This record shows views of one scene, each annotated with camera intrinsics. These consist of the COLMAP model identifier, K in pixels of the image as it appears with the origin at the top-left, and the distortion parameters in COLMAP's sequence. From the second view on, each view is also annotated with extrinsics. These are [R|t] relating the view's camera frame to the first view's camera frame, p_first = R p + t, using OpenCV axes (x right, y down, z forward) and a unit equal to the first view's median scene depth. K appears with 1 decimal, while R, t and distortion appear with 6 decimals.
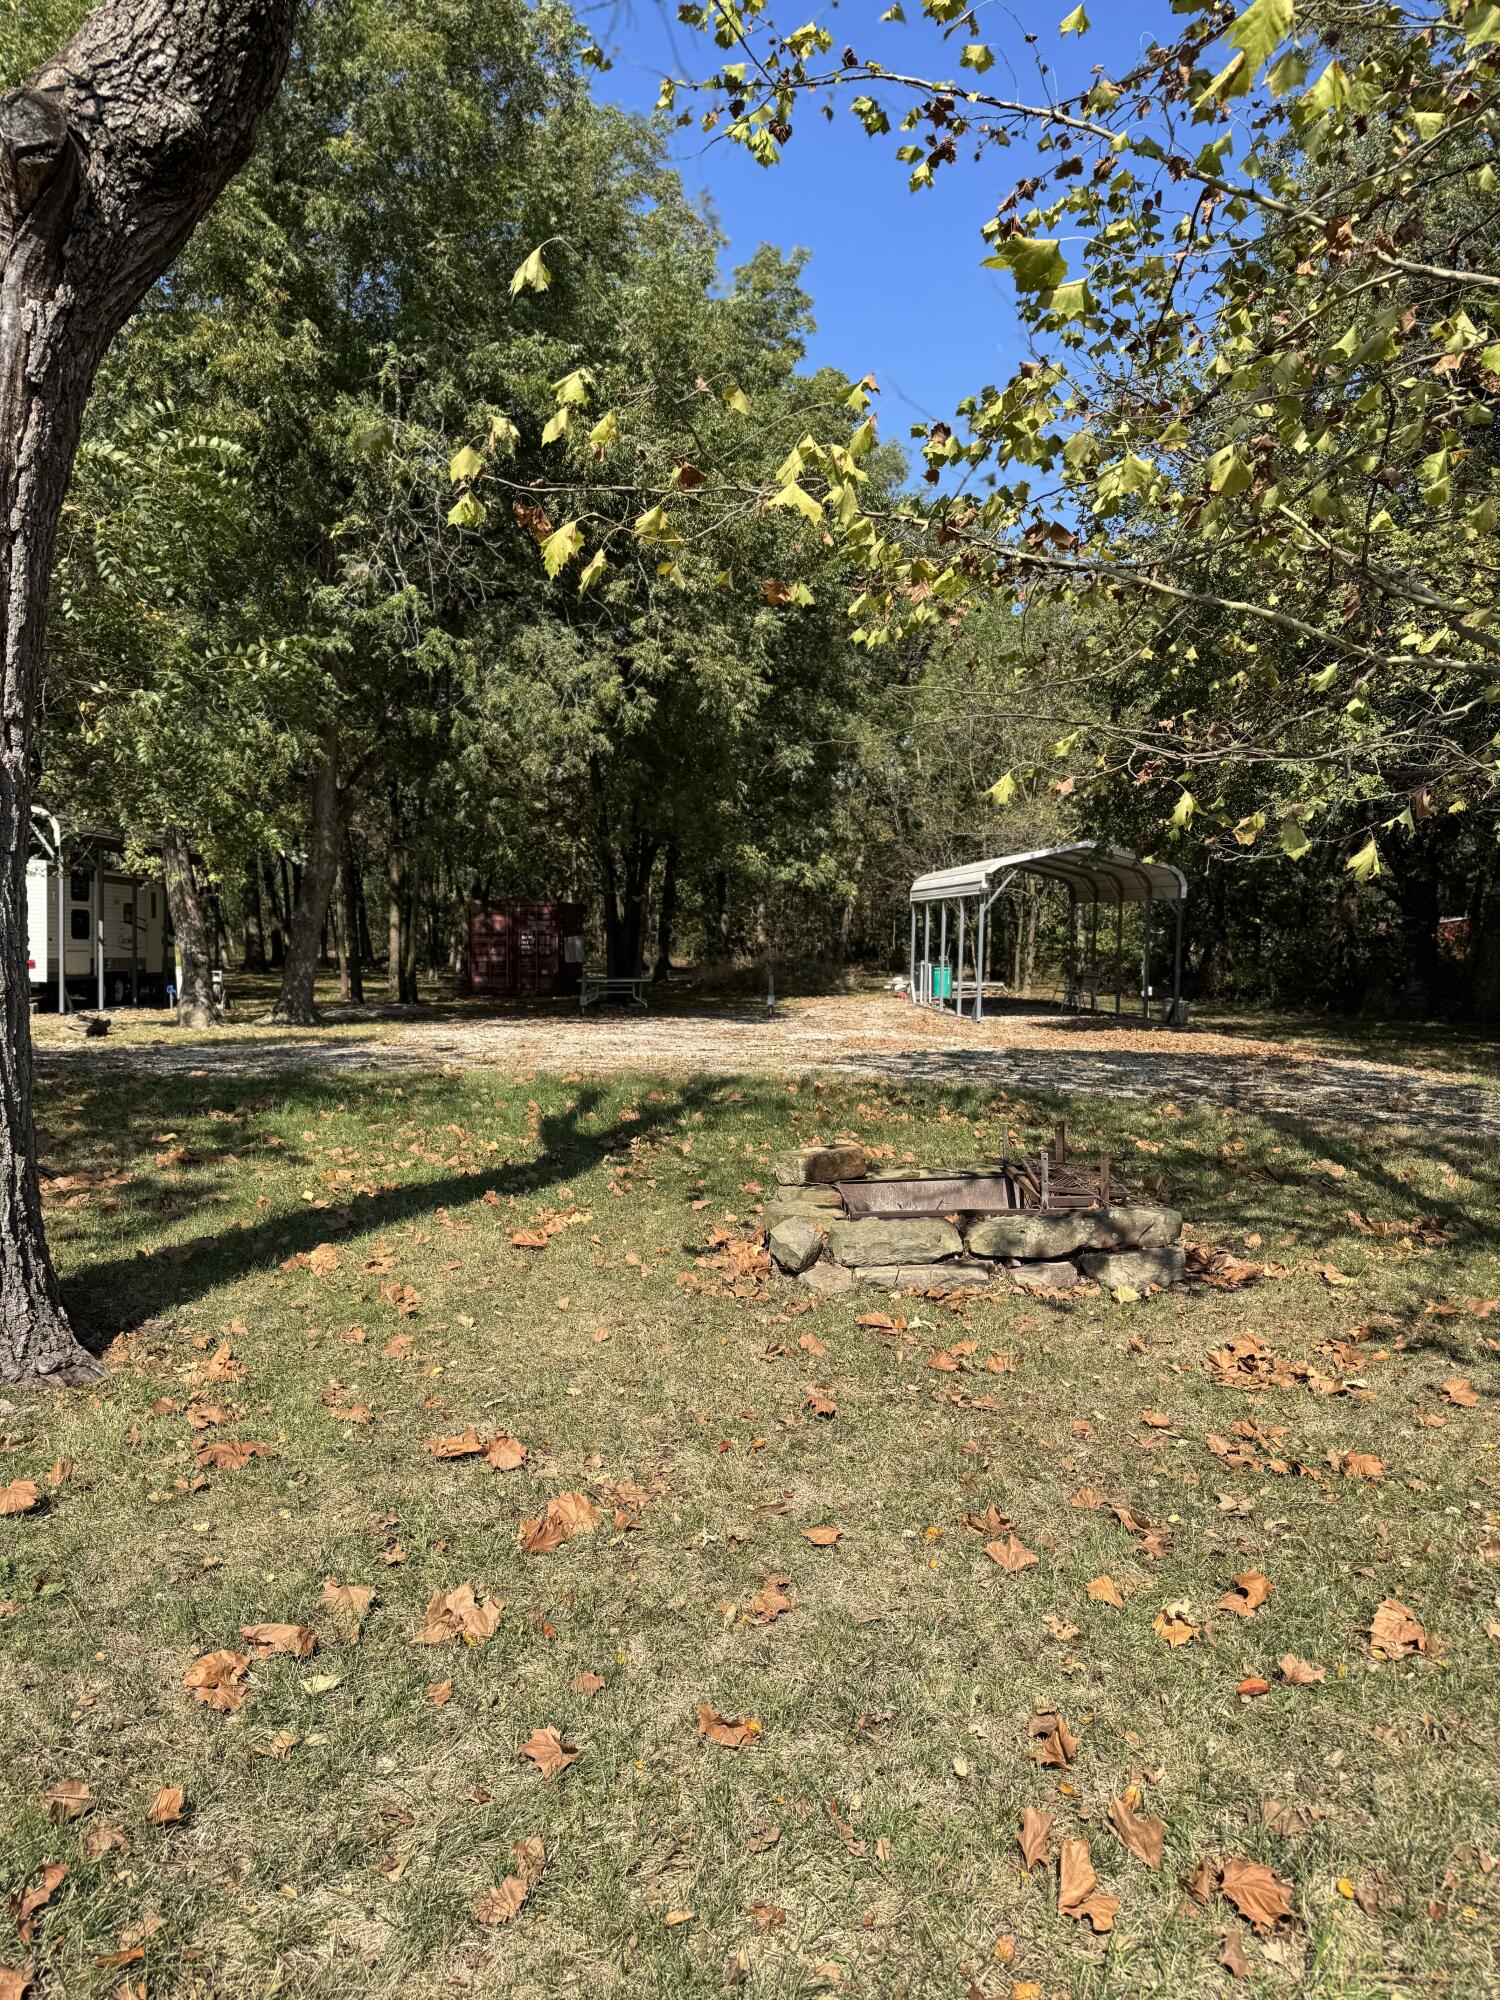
lens RADIAL K [[1413.4, 0, 750.0], [0, 1413.4, 1000.0], [0, 0, 1]] dist [0.094703, -0.137657]
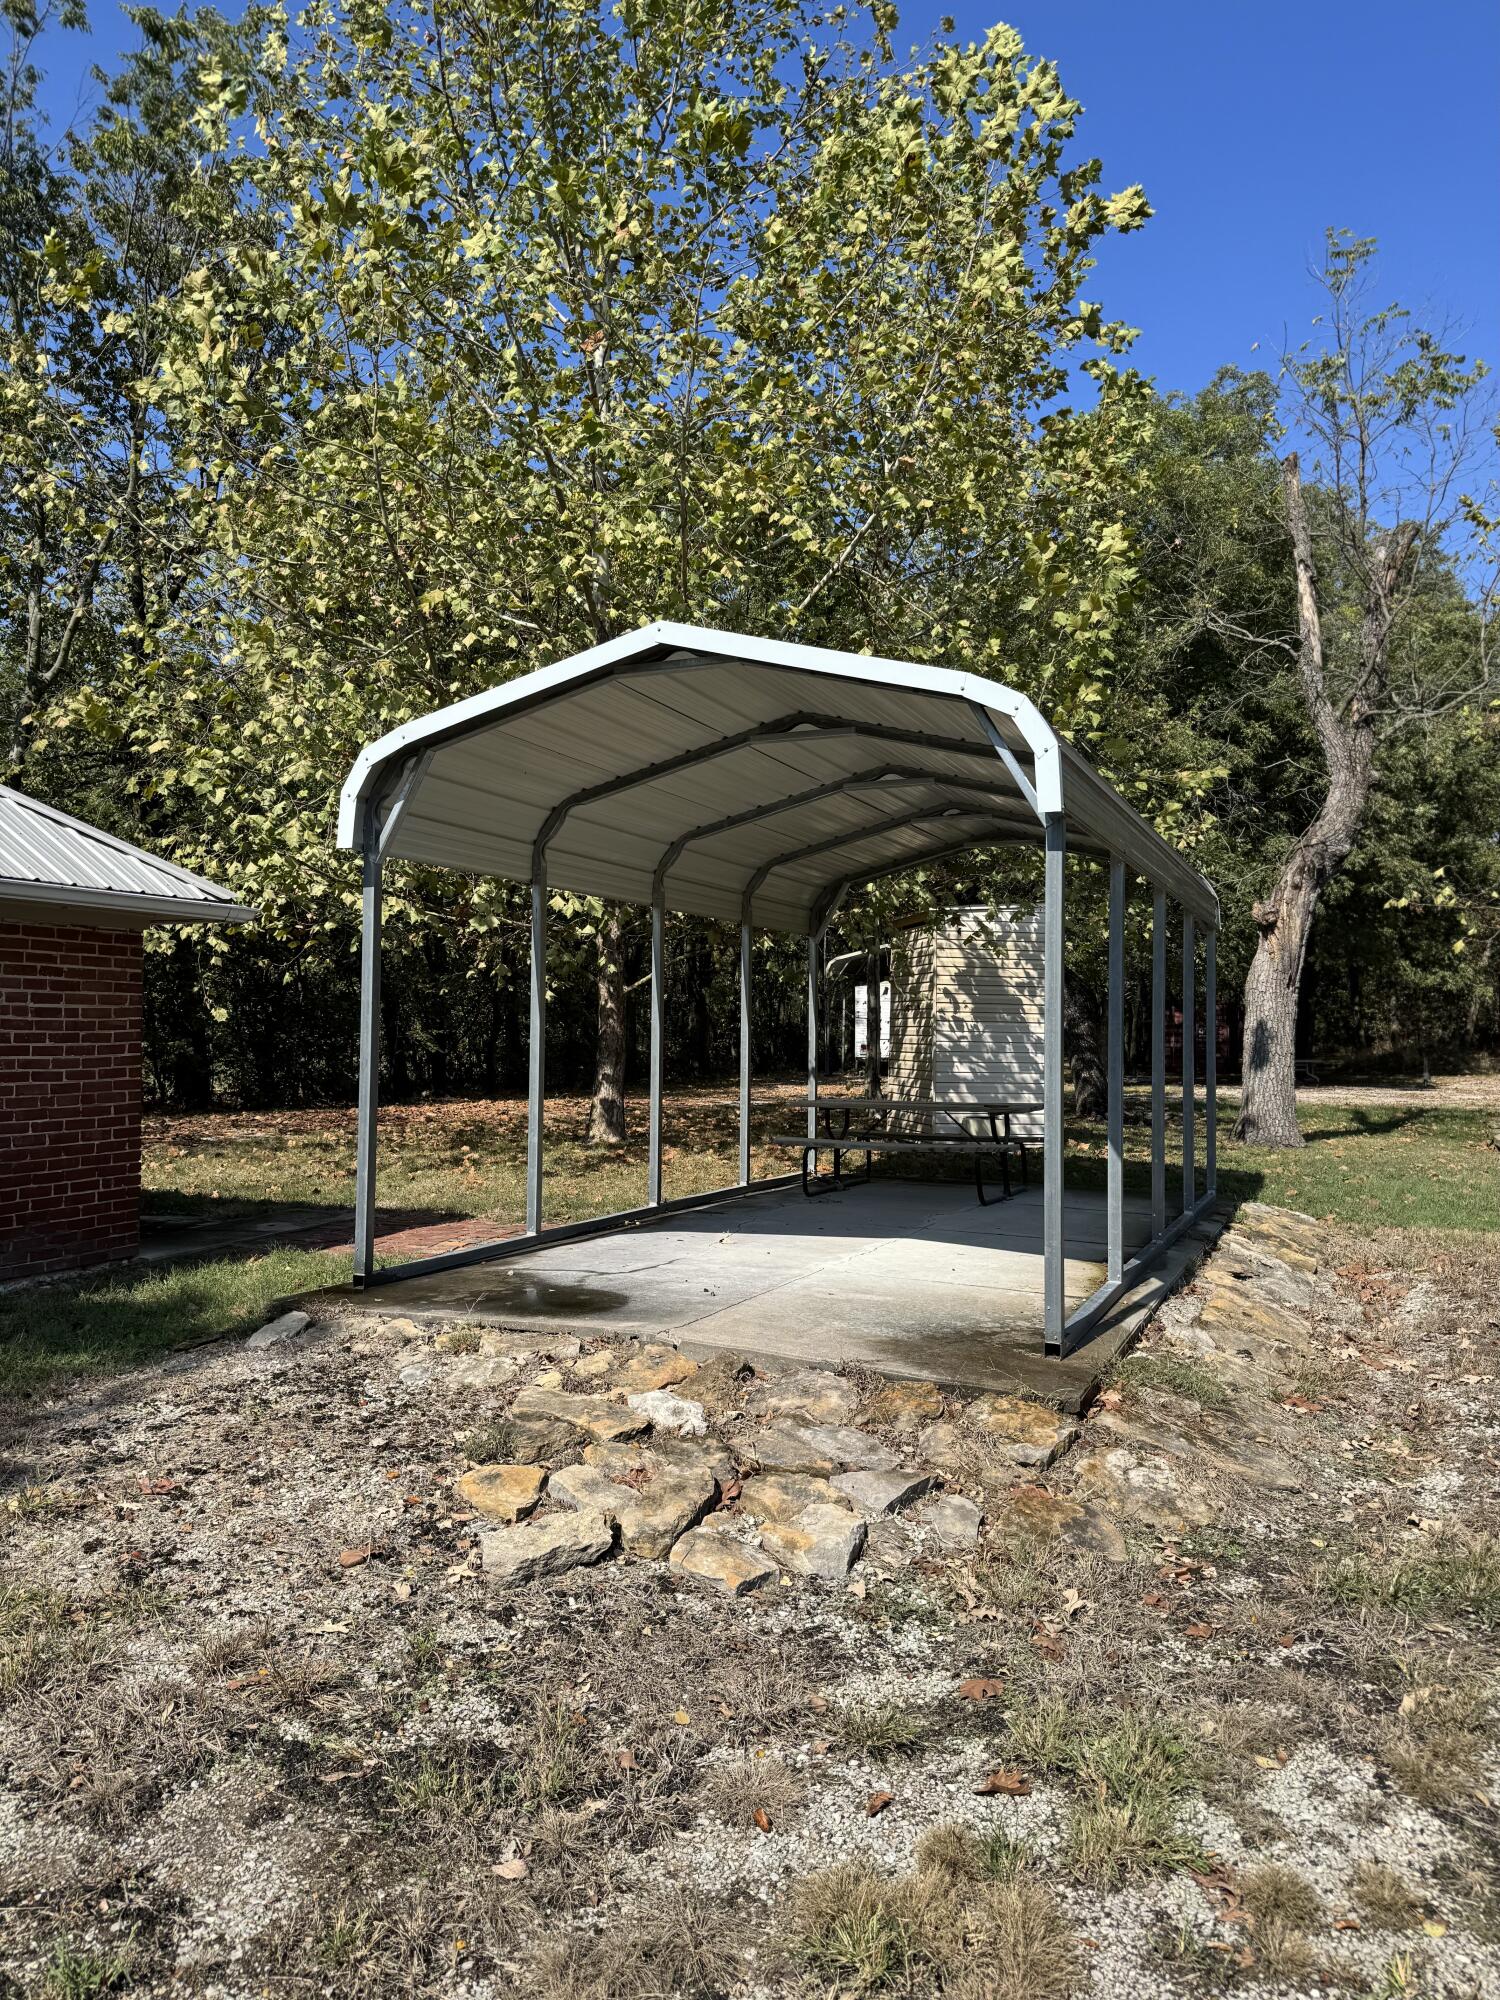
lens RADIAL K [[1413.4, 0, 750.0], [0, 1413.4, 1000.0], [0, 0, 1]] dist [0.094703, -0.137657]
pose [[0.919668, 0.031395, -0.391439, -0.048474], [-0.048787, 0.998211, -0.034563, 0.006485], [0.389654, 0.050884, 0.919555, -0.627025]]
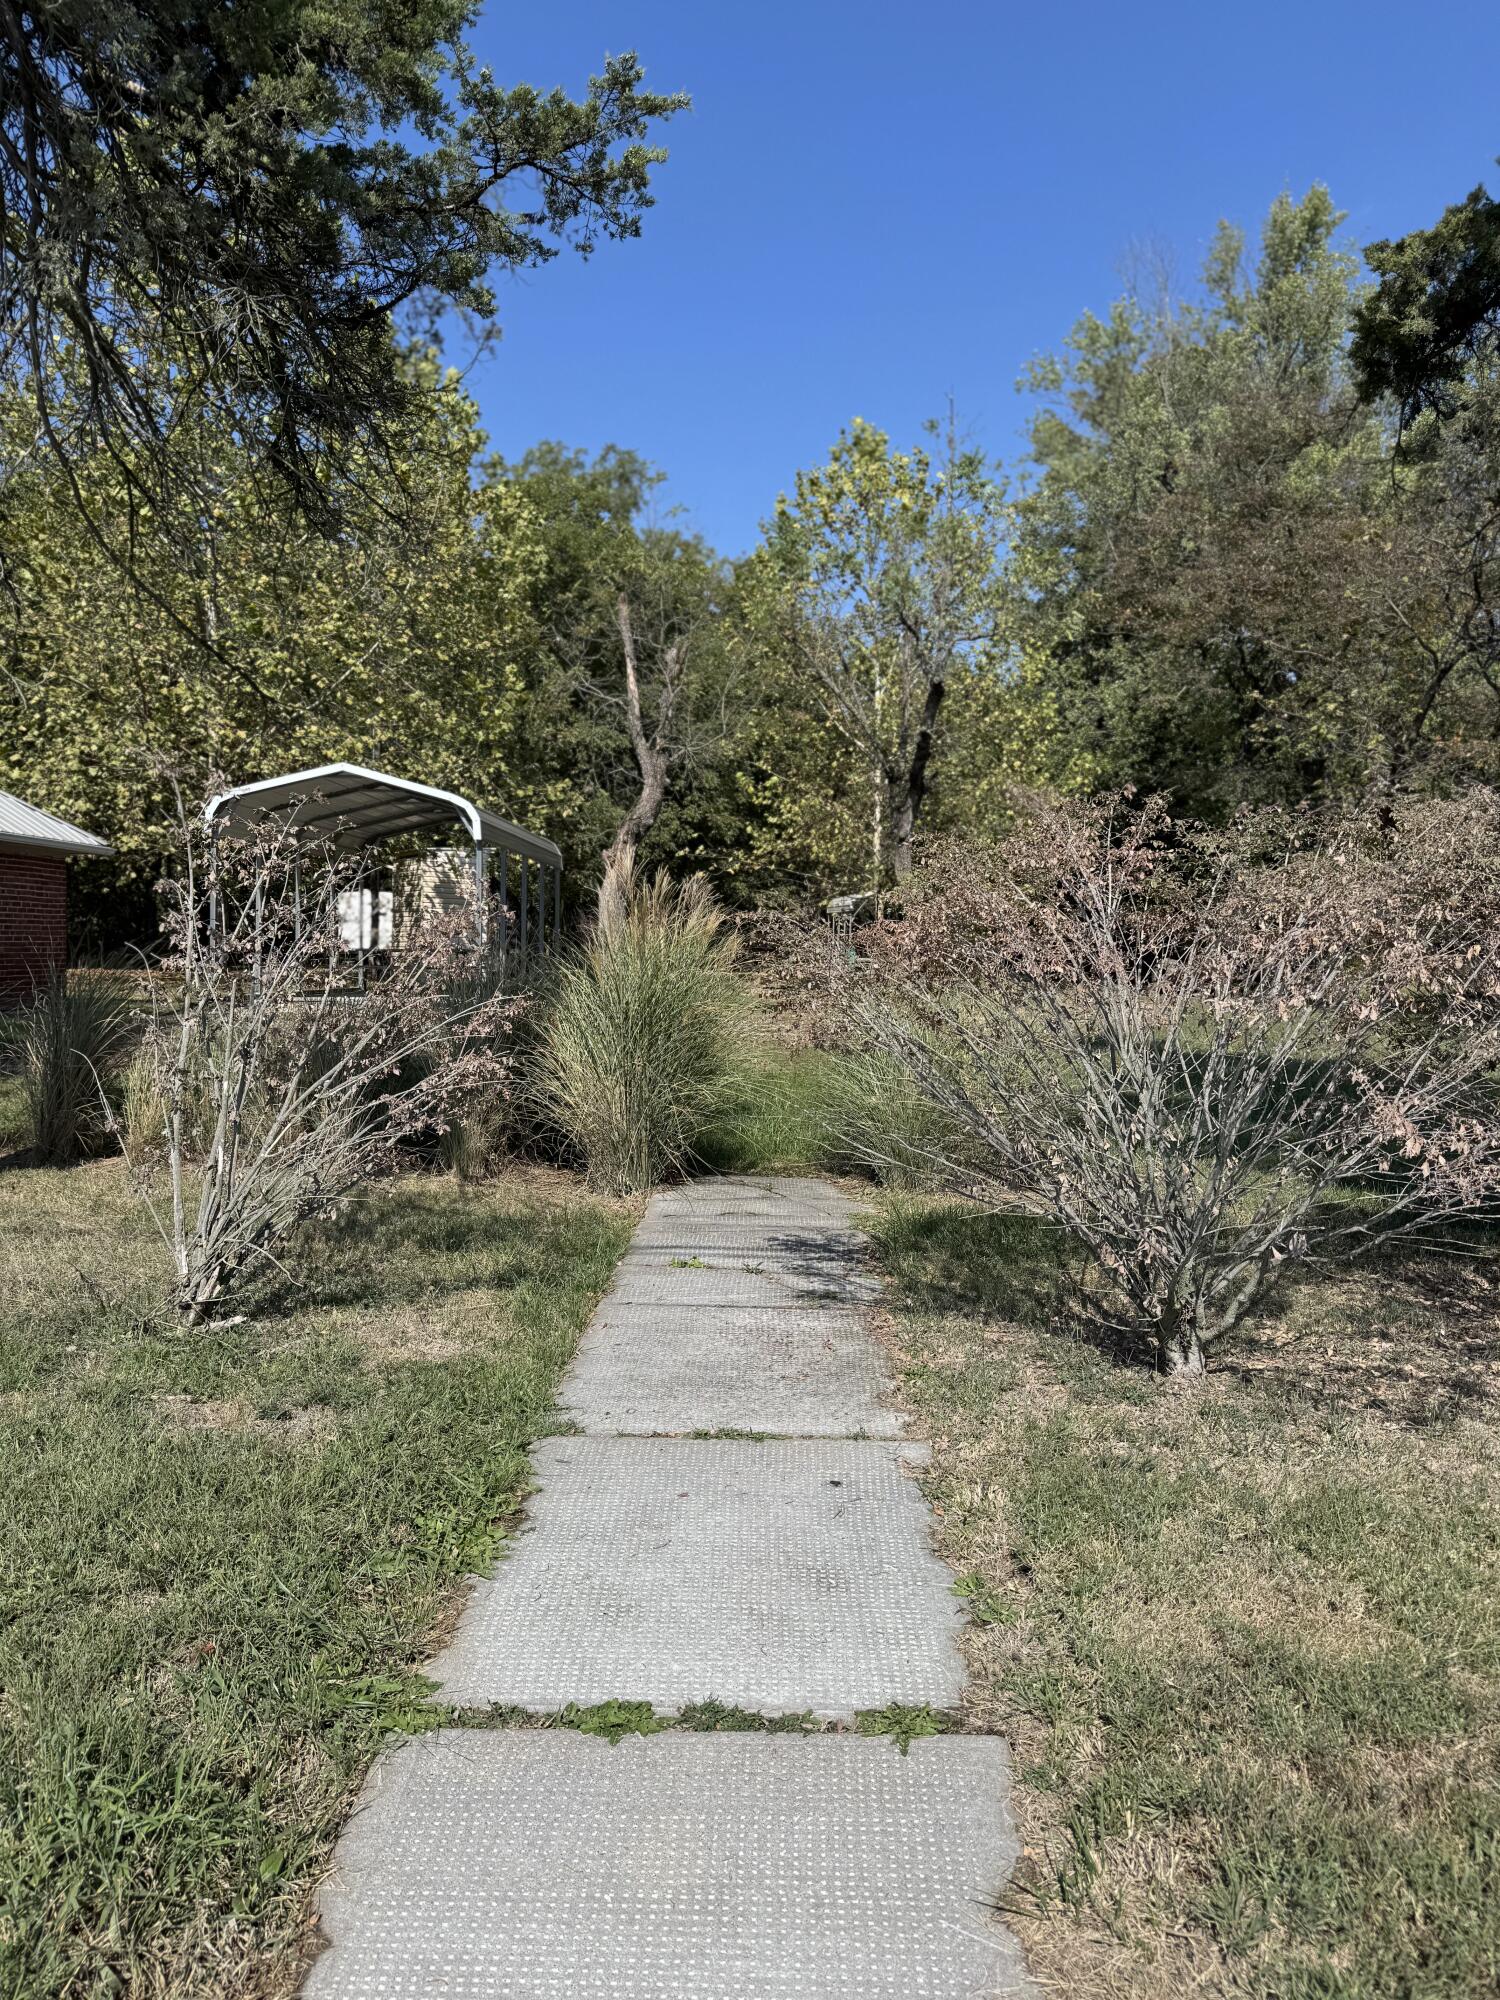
lens RADIAL K [[1413.4, 0, 750.0], [0, 1413.4, 1000.0], [0, 0, 1]] dist [0.094703, -0.137657]
pose [[0.998709, 0.046201, -0.021127, 0.165627], [-0.045926, 0.998856, 0.013352, 0.053739], [0.021719, -0.012364, 0.999688, -1.572729]]
